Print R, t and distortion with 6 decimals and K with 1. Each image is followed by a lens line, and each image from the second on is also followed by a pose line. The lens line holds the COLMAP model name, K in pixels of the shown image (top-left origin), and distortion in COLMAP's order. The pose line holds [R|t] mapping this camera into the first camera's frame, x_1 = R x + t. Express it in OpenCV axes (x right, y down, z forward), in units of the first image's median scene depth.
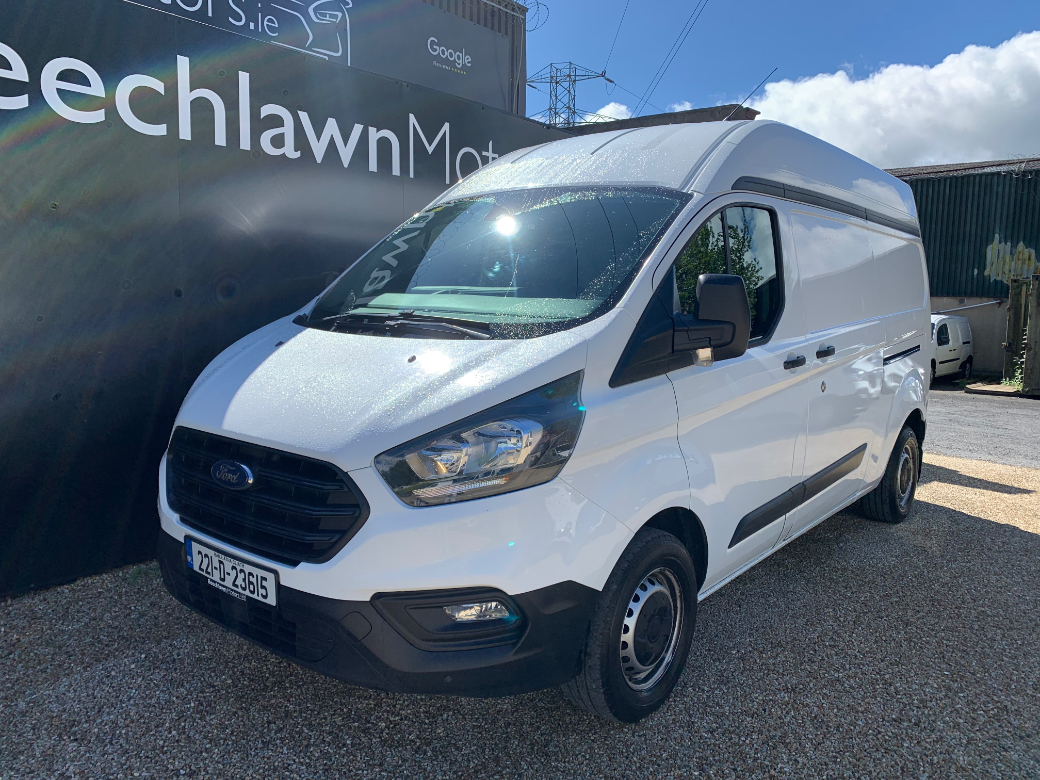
lens RADIAL K [[794.0, 0, 514.9], [0, 794.0, 388.4], [0, 0, 1]] dist [0.018301, -0.015251]
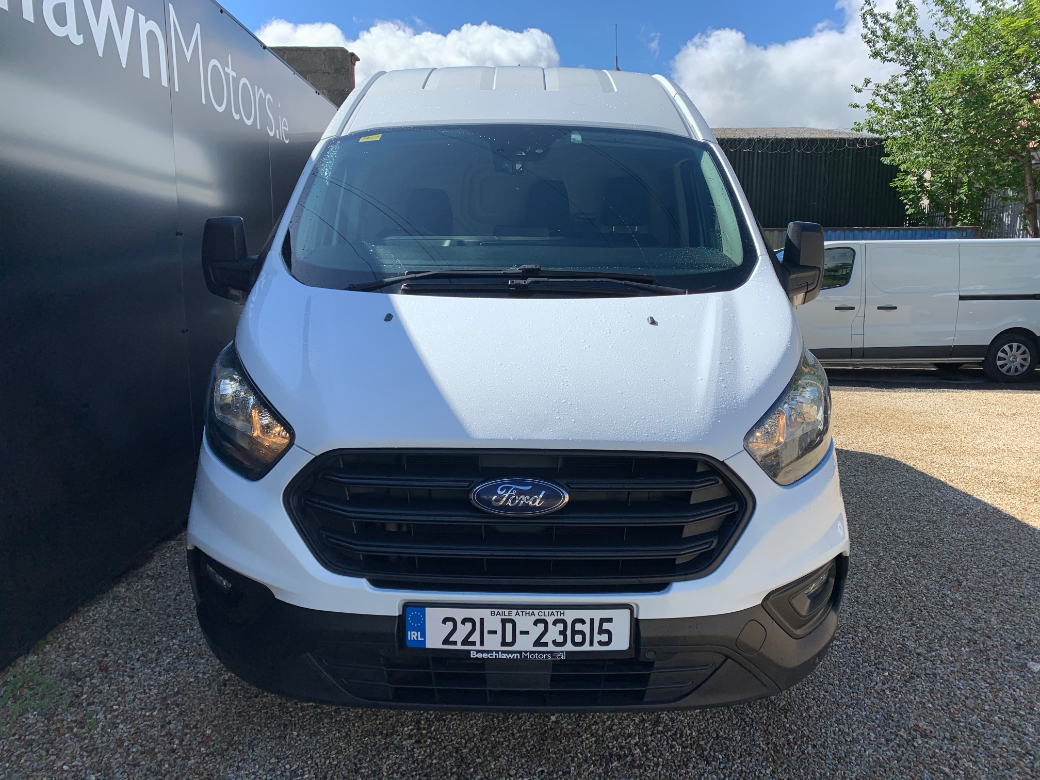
lens RADIAL K [[822.0, 0, 520.0], [0, 822.0, 390.0], [0, 0, 1]] dist [0.005798, -0.058895]
pose [[0.767342, -0.108524, 0.631988, -0.809022], [0.078860, 0.994064, 0.074950, -0.042880], [-0.636370, -0.007674, 0.771345, 0.425928]]
